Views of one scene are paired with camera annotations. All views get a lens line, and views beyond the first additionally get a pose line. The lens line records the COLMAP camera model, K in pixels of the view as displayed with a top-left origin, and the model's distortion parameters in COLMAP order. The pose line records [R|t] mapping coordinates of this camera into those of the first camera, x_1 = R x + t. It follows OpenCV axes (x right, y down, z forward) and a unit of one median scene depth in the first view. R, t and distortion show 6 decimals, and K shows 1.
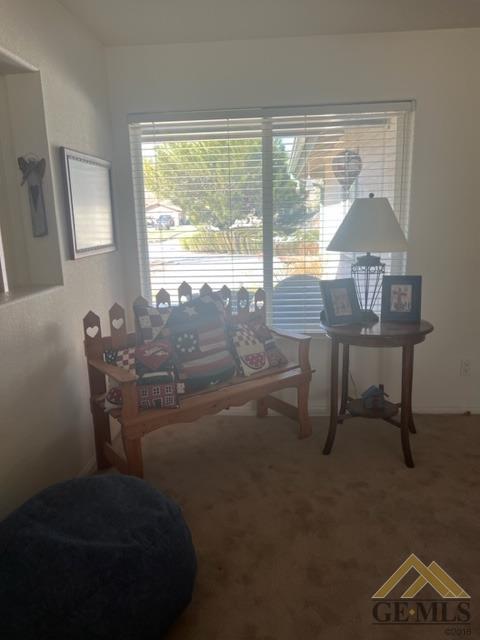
lens RADIAL K [[486.0, 0, 242.3], [0, 486.0, 321.1], [0, 0, 1]] dist [0.051390, -0.010745]
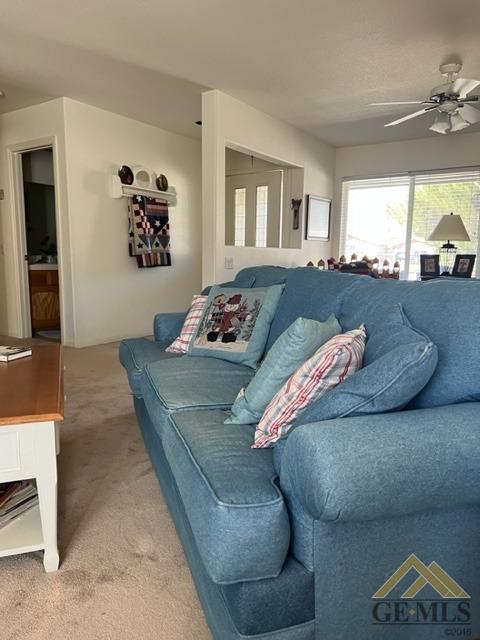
lens RADIAL K [[486.0, 0, 239.0], [0, 486.0, 324.5], [0, 0, 1]] dist [0.051390, -0.010745]
pose [[0.883971, 0.101542, -0.456382, 0.451951], [-0.133502, 0.990310, -0.038244, 0.383394], [0.448076, 0.094734, 0.888962, -1.130334]]
